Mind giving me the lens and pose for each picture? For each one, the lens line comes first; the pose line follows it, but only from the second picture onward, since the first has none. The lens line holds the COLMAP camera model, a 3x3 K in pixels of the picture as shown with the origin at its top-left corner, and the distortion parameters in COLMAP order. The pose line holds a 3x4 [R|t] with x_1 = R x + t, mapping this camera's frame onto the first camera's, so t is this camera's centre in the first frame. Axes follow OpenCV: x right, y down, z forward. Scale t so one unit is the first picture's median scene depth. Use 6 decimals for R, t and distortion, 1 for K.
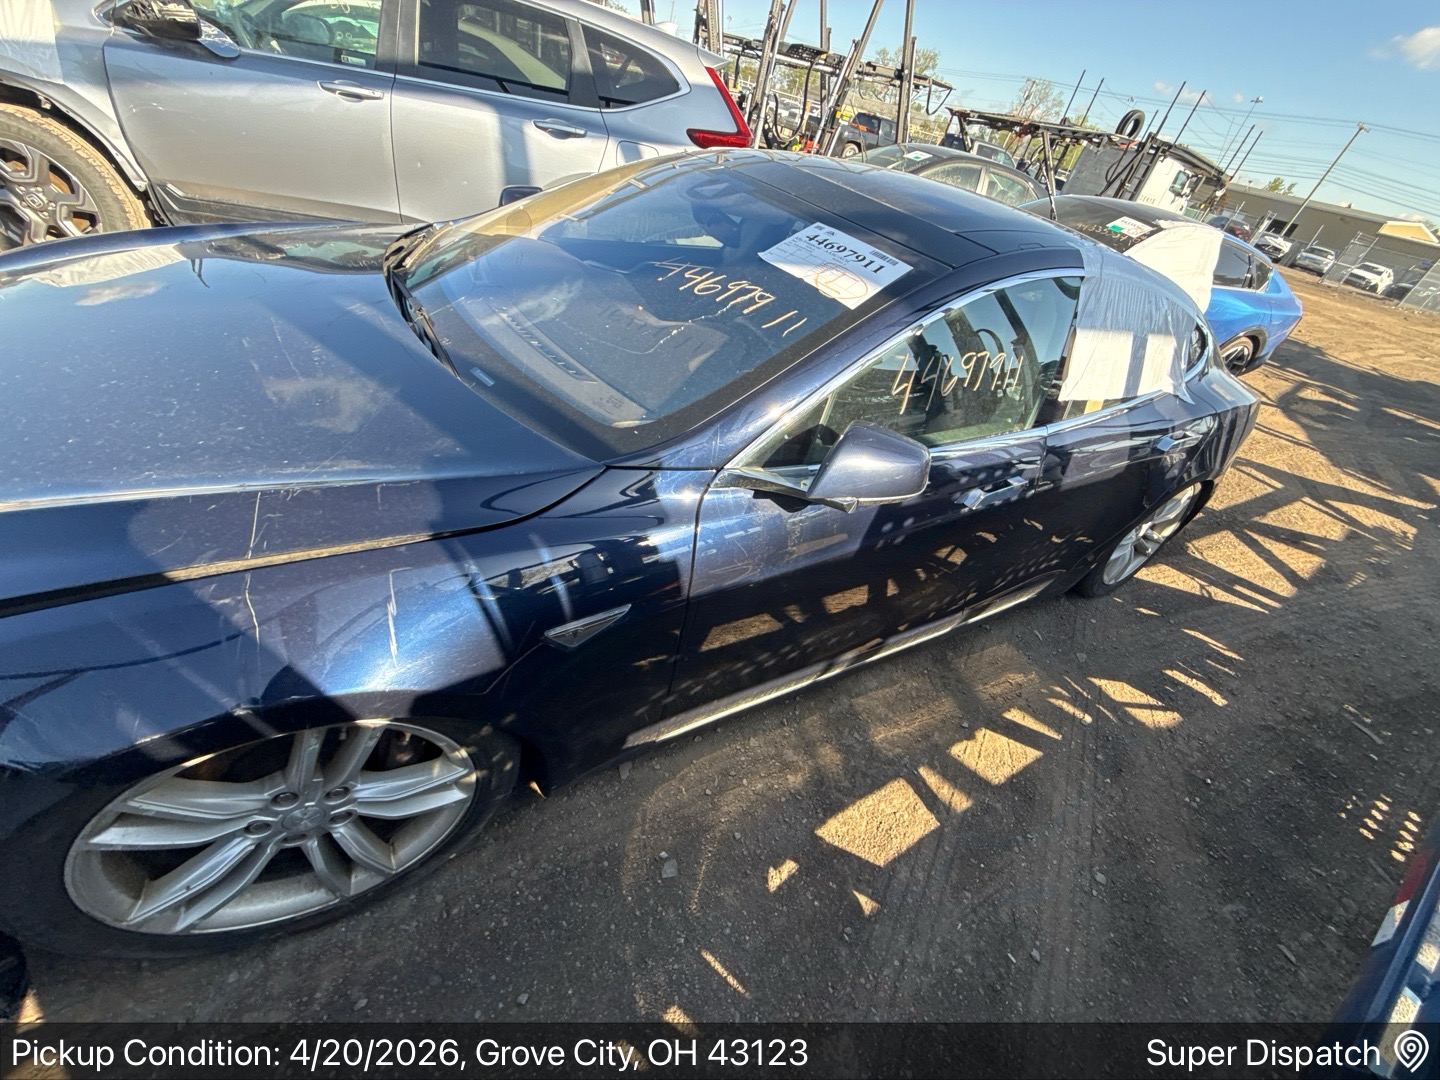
lens RADIAL K [[574.3, 0, 724.4], [0, 574.3, 544.5], [0, 0, 1]] dist [0.005854, -0.001500]
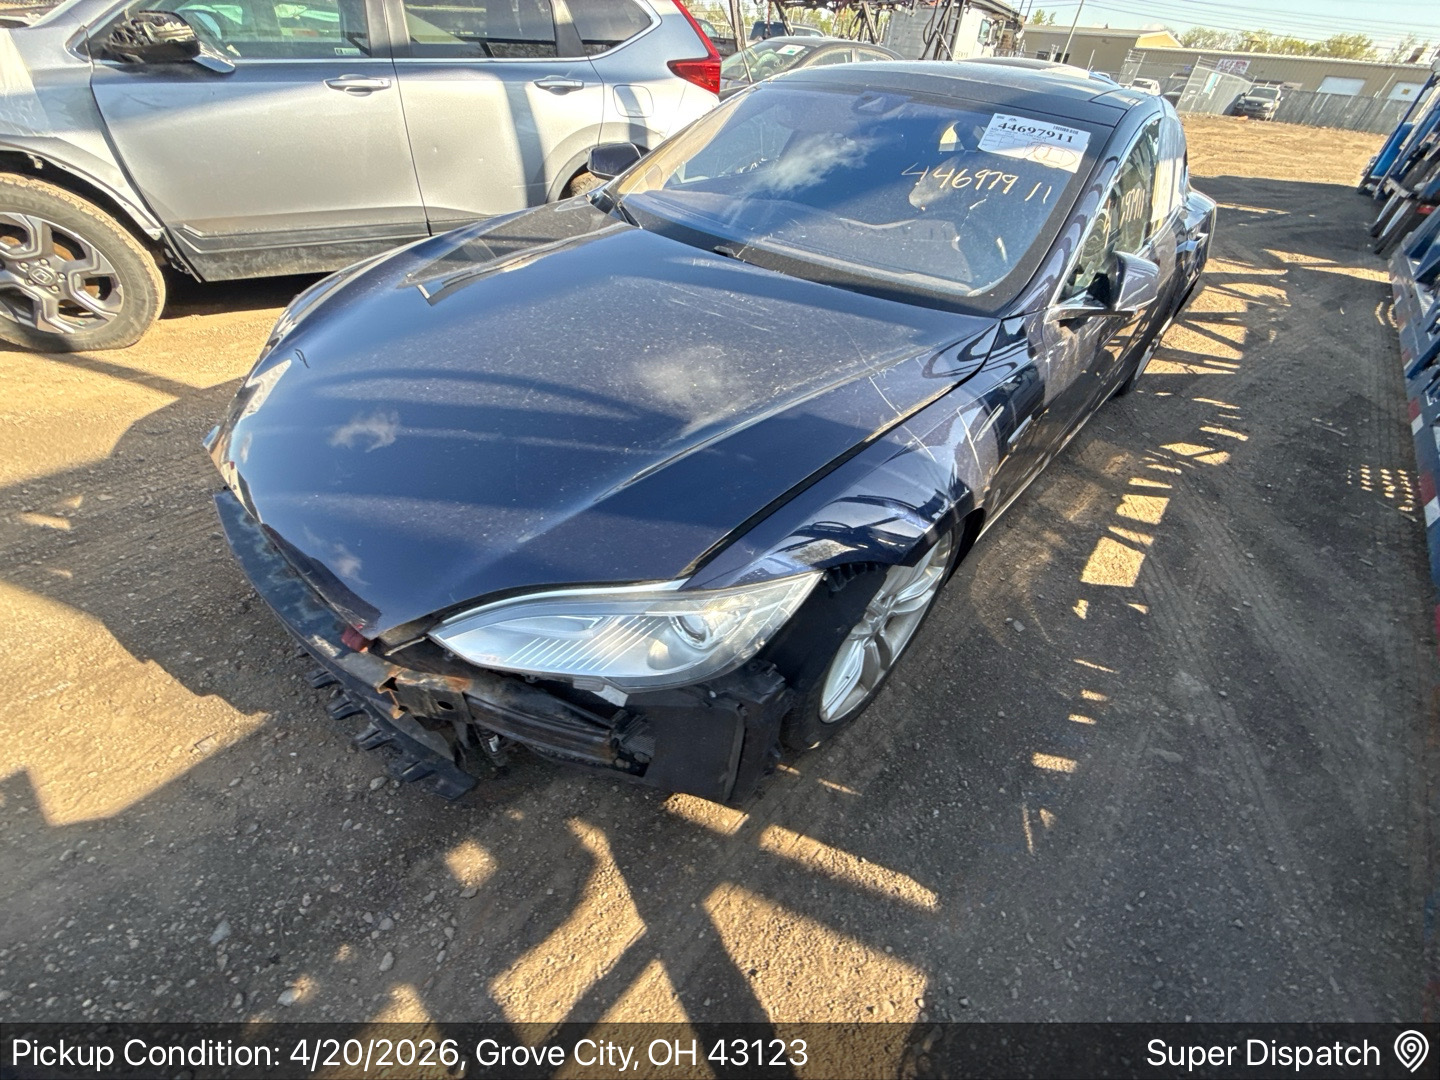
lens RADIAL K [[574.3, 0, 722.1], [0, 574.3, 544.1], [0, 0, 1]] dist [0.005854, -0.001500]
pose [[0.945586, -0.297328, 0.132146, -0.432873], [0.283355, 0.952130, 0.114709, 0.010720], [-0.159926, -0.071024, 0.984571, -0.108105]]
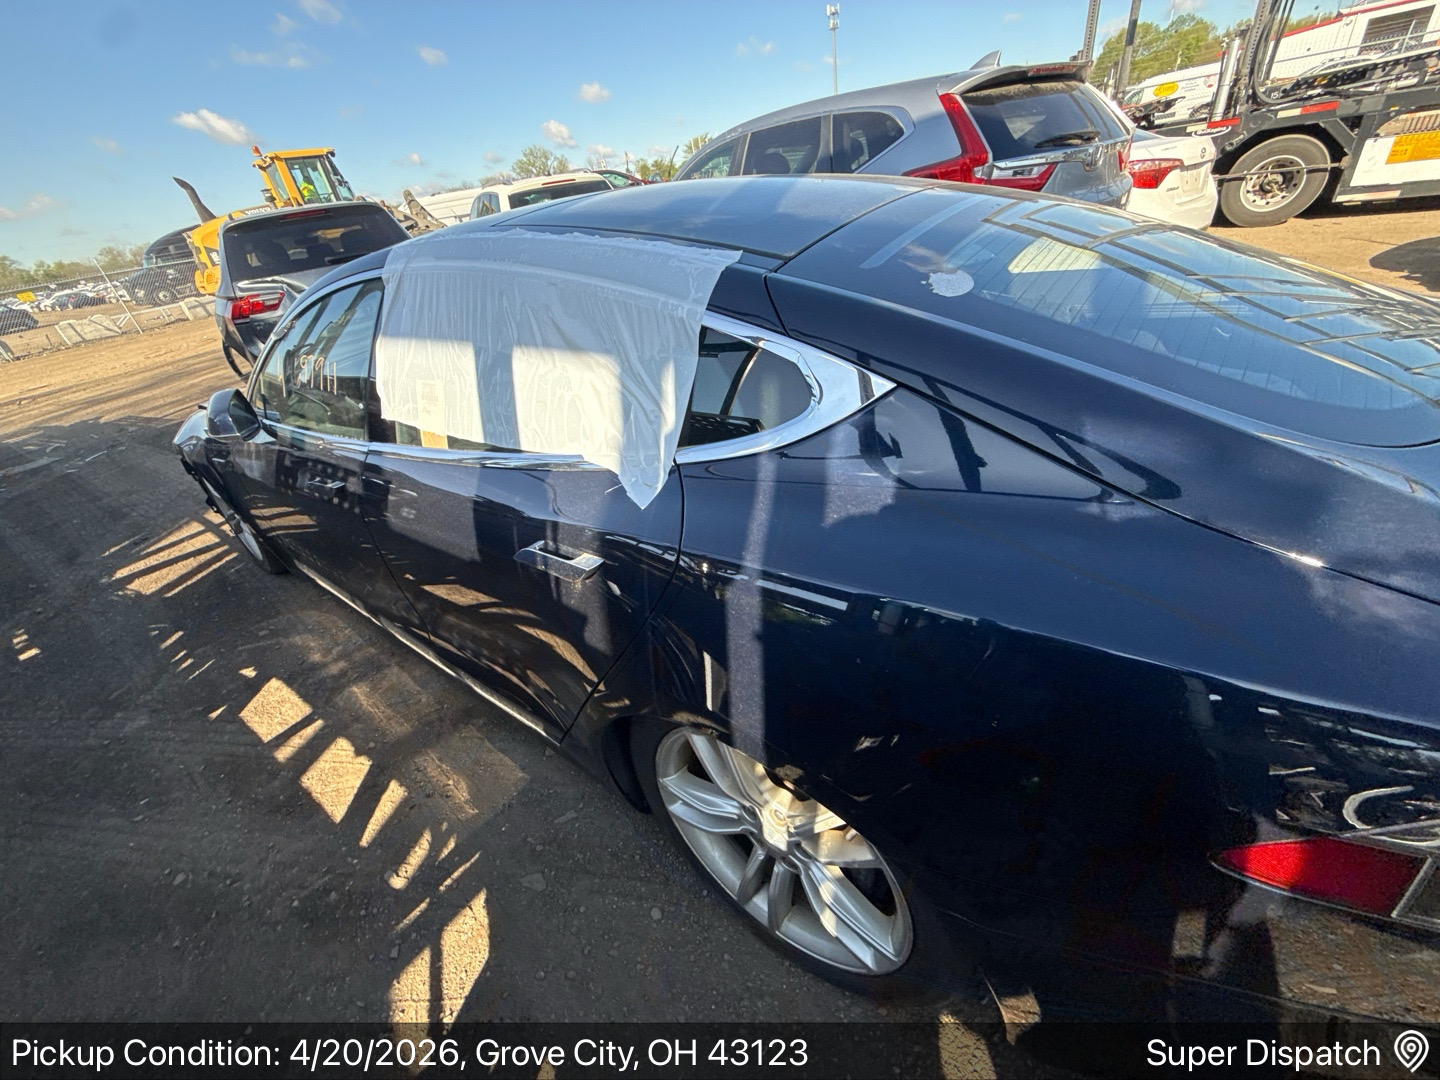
lens RADIAL K [[574.3, 0, 721.7], [0, 574.3, 548.8], [0, 0, 1]] dist [0.005854, -0.001500]
pose [[0.338187, 0.265242, -0.902926, 0.955599], [-0.391158, 0.912271, 0.121480, -0.225447], [0.855935, 0.312104, 0.412270, 0.684796]]
